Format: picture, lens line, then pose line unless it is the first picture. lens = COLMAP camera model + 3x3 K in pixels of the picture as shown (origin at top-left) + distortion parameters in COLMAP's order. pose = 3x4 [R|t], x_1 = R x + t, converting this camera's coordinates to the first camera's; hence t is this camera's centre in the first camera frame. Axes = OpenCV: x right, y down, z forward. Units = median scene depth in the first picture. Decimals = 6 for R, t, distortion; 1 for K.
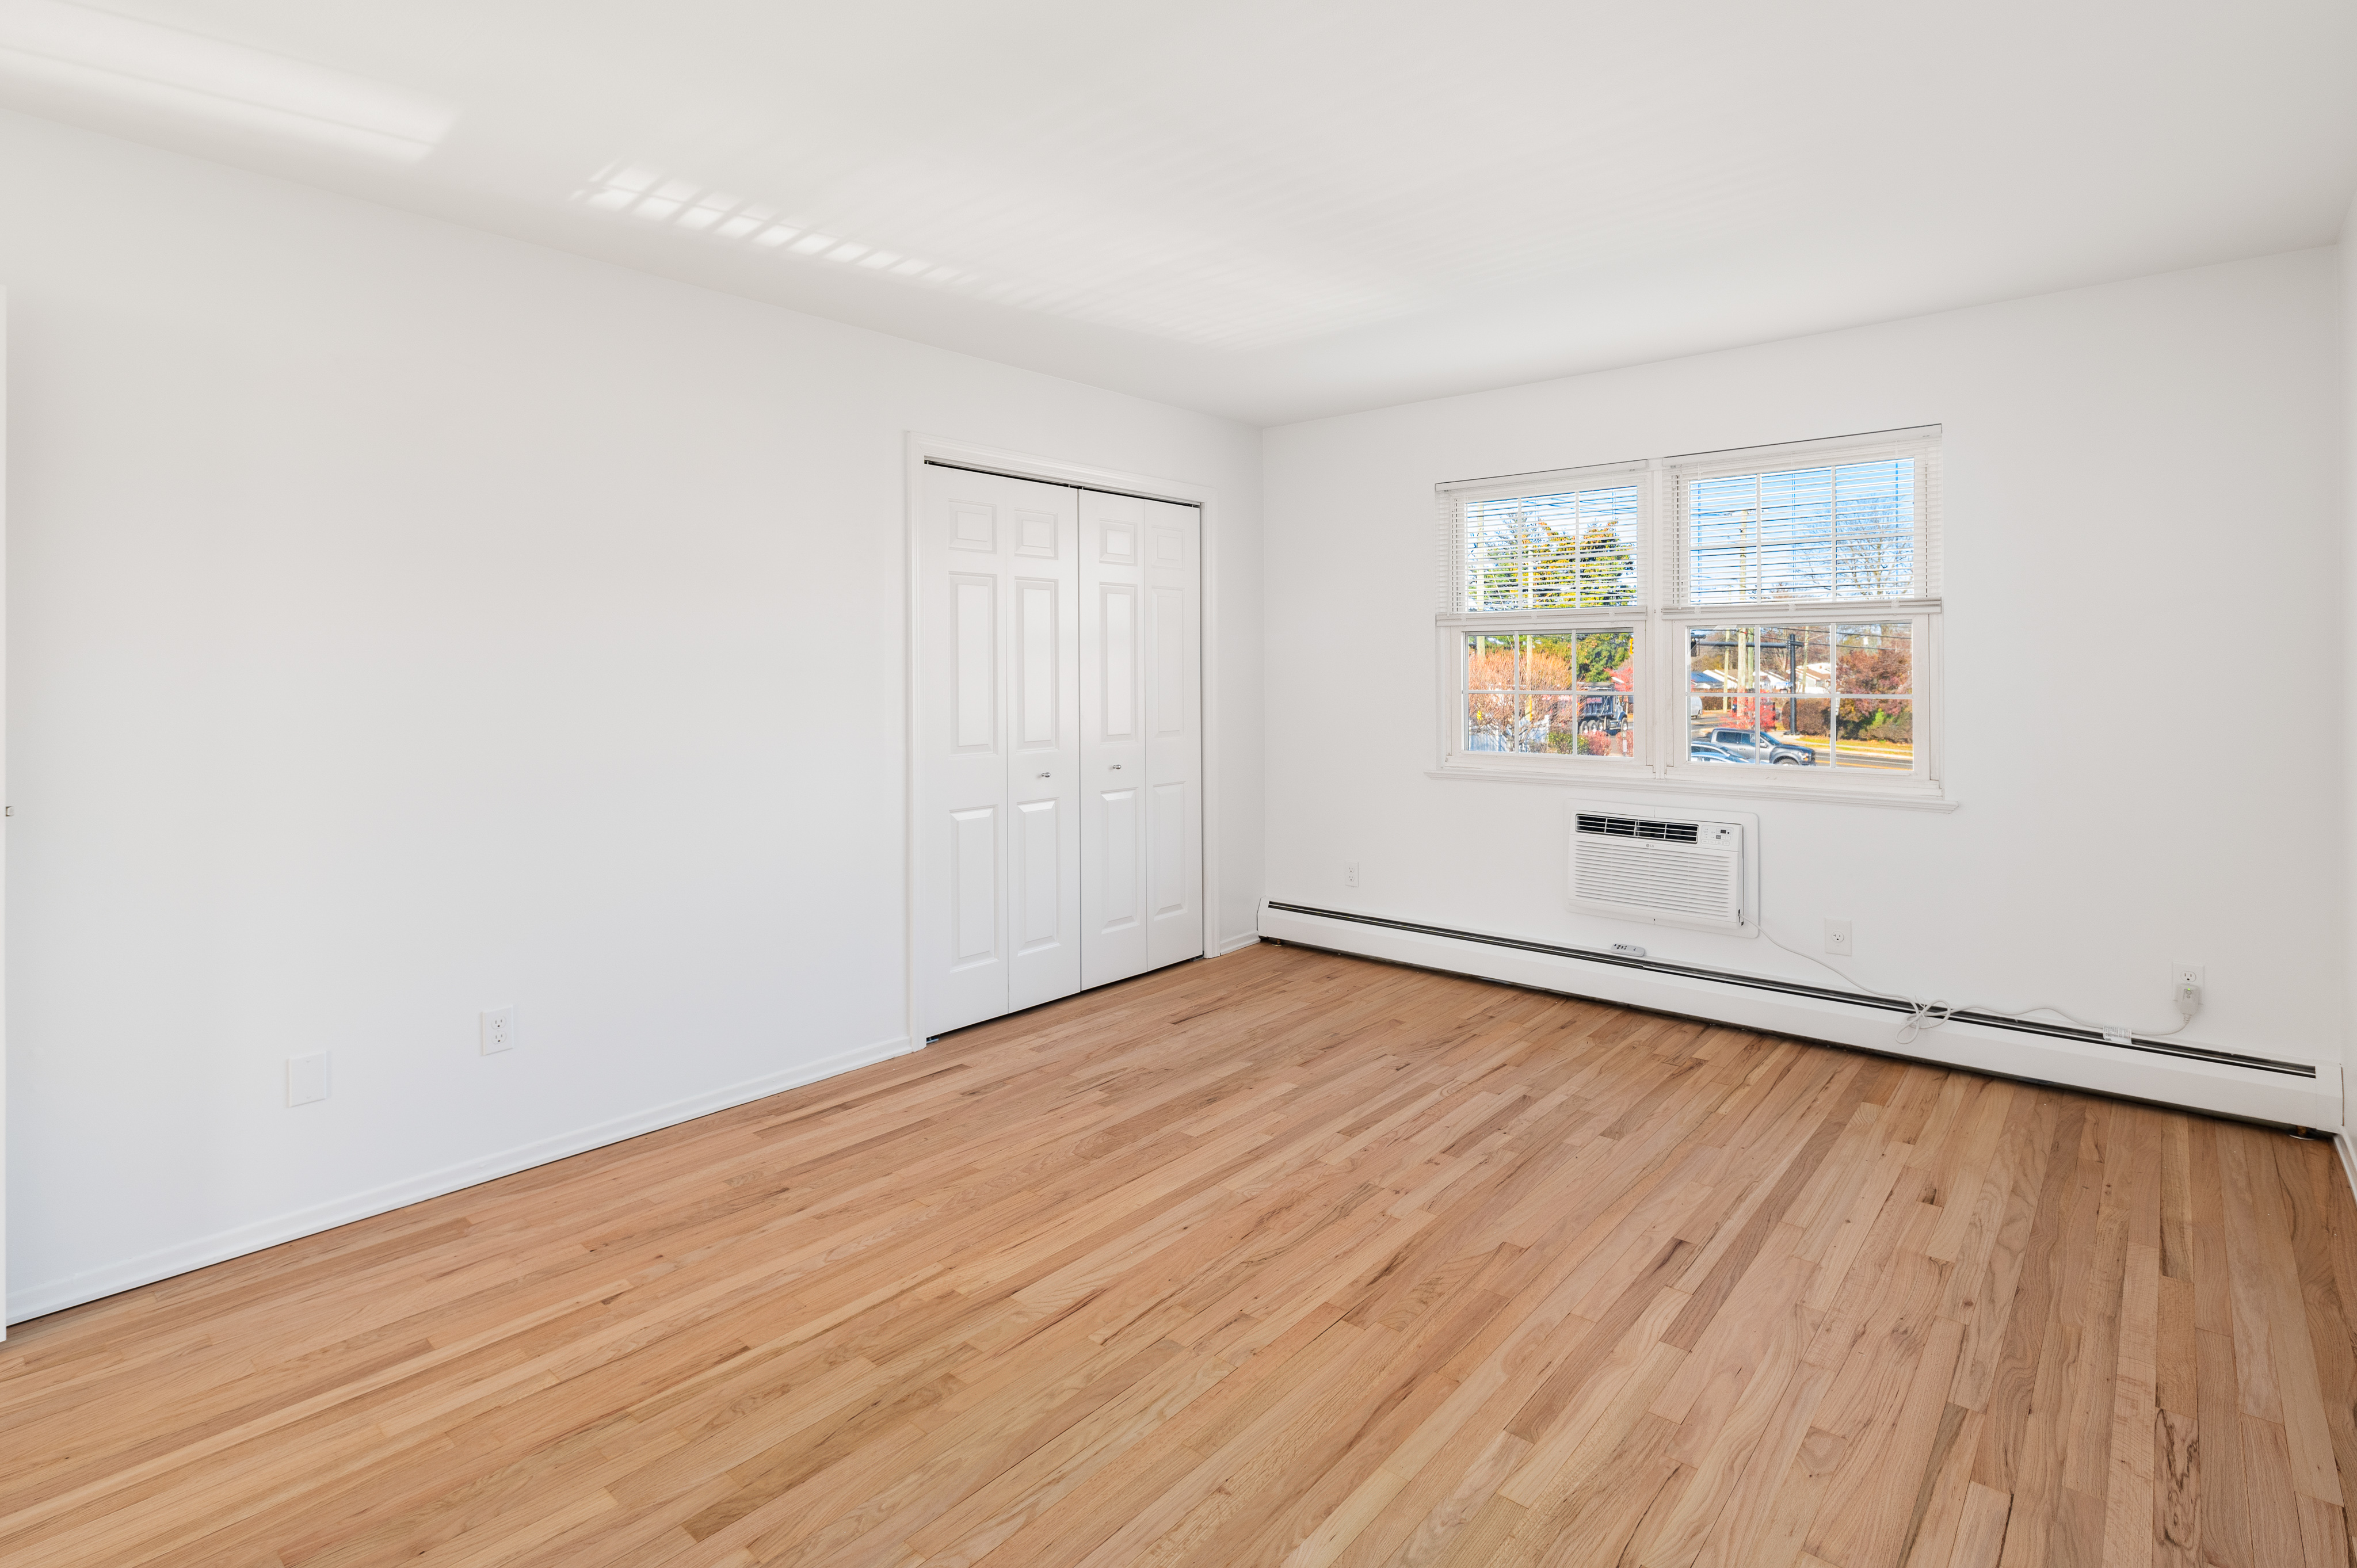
lens RADIAL K [[1141.8, 0, 1224.1], [0, 1141.8, 676.1], [0, 0, 1]] dist [0.004354, -0.003021]
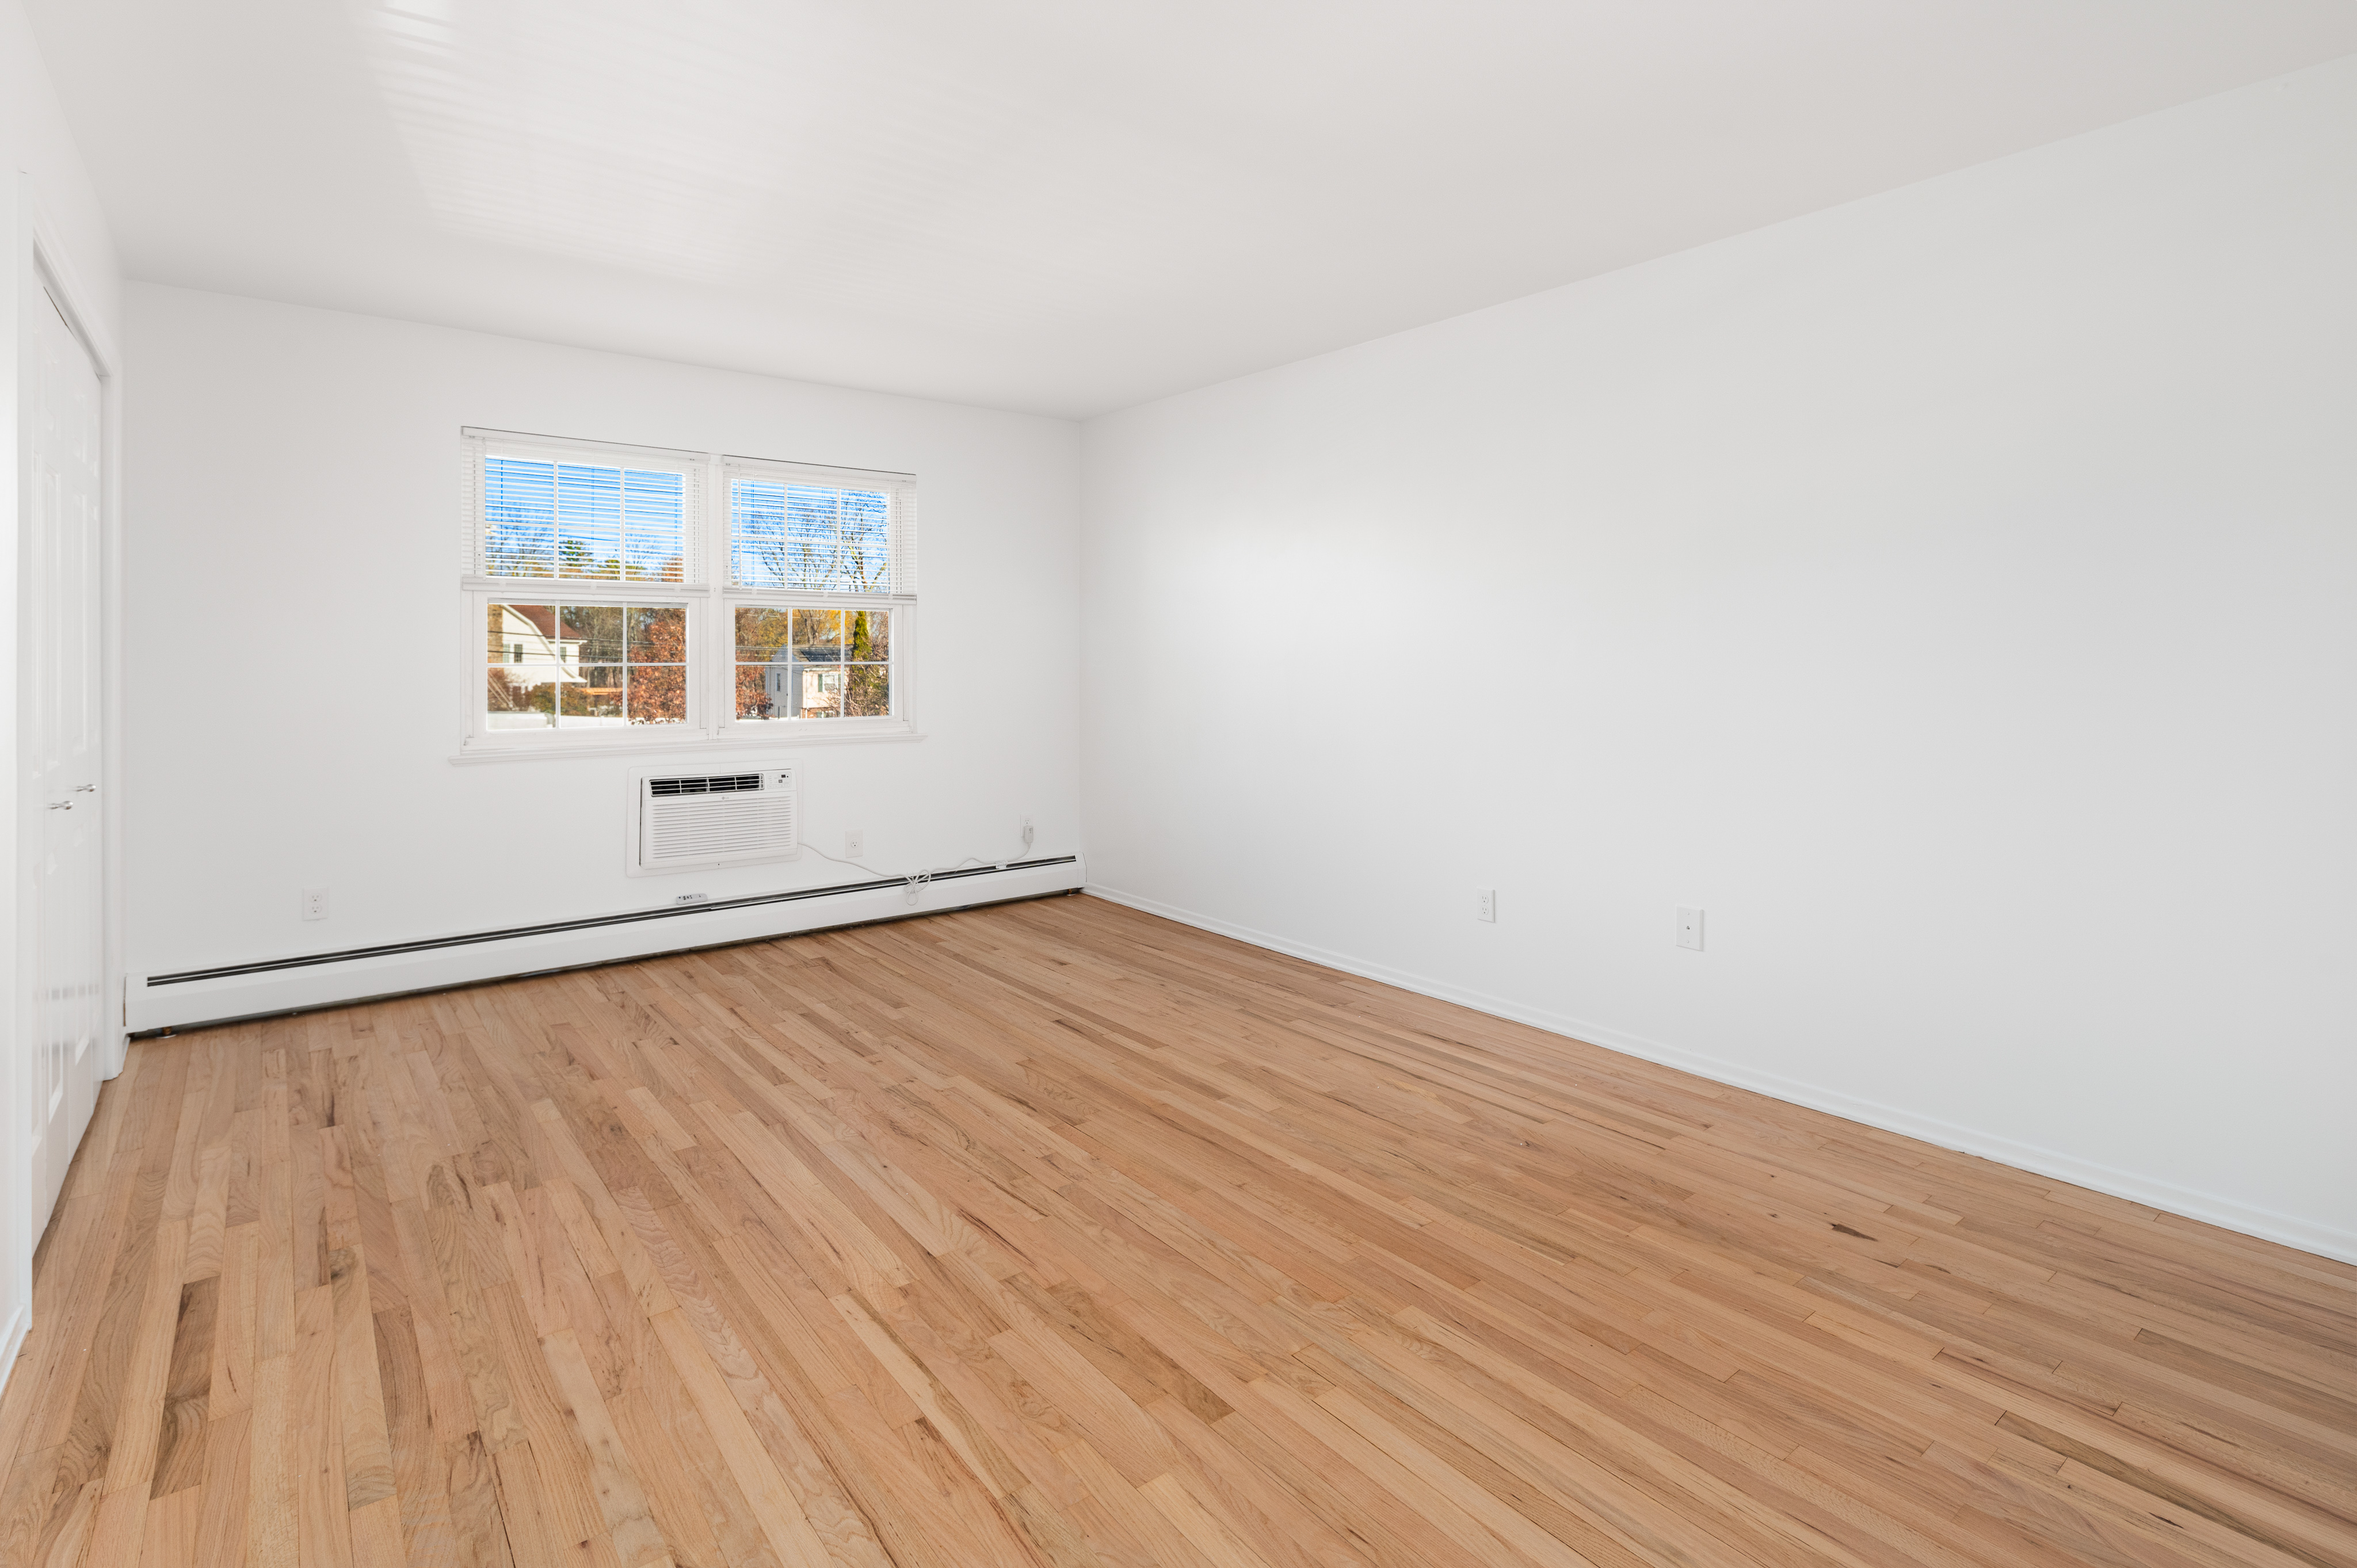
lens RADIAL K [[1141.8, 0, 1148.5], [0, 1141.8, 667.3], [0, 0, 1]] dist [0.004354, -0.003021]
pose [[0.219189, -0.004102, 0.975674, -1.010616], [0.009069, 0.999957, 0.002167, 0.034213], [-0.975640, 0.008374, 0.219217, 0.553158]]
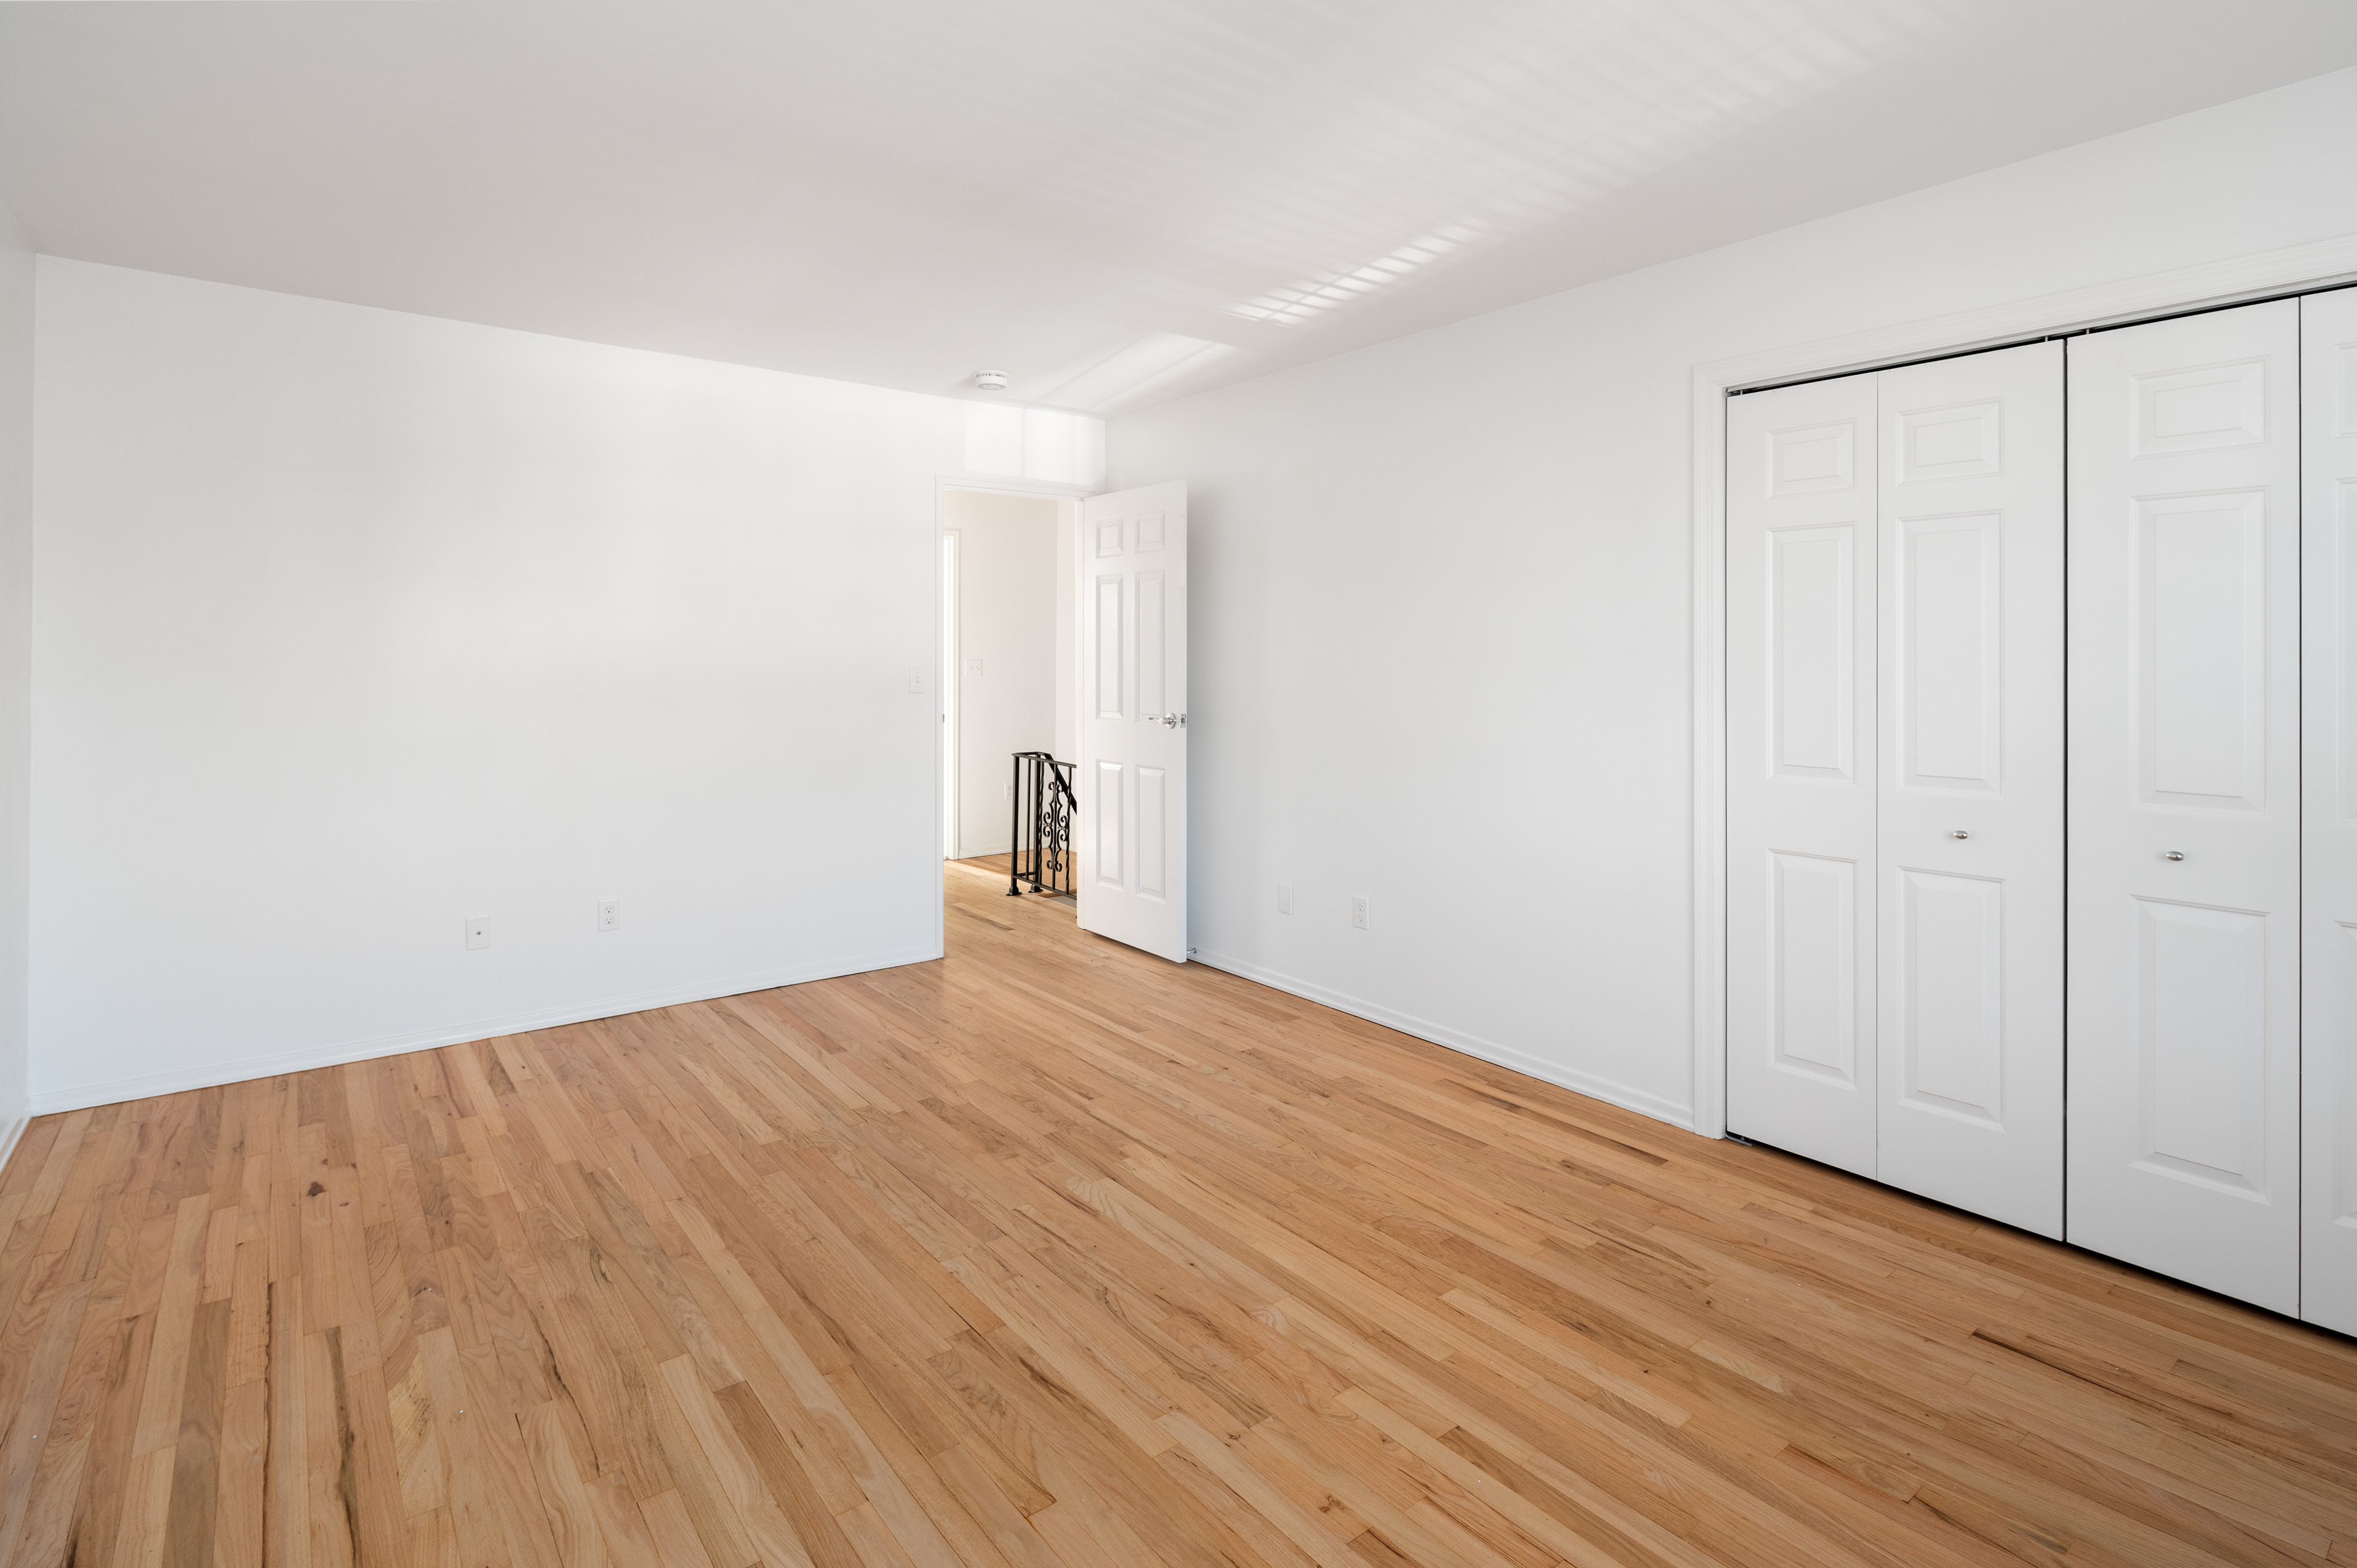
lens RADIAL K [[1141.8, 0, 1146.8], [0, 1141.8, 650.7], [0, 0, 1]] dist [0.004354, -0.003021]
pose [[-0.224091, 0.000964, -0.974568, 0.892608], [-0.009917, 0.999945, 0.003269, -0.013603], [0.974518, 0.010398, -0.224069, 1.196016]]
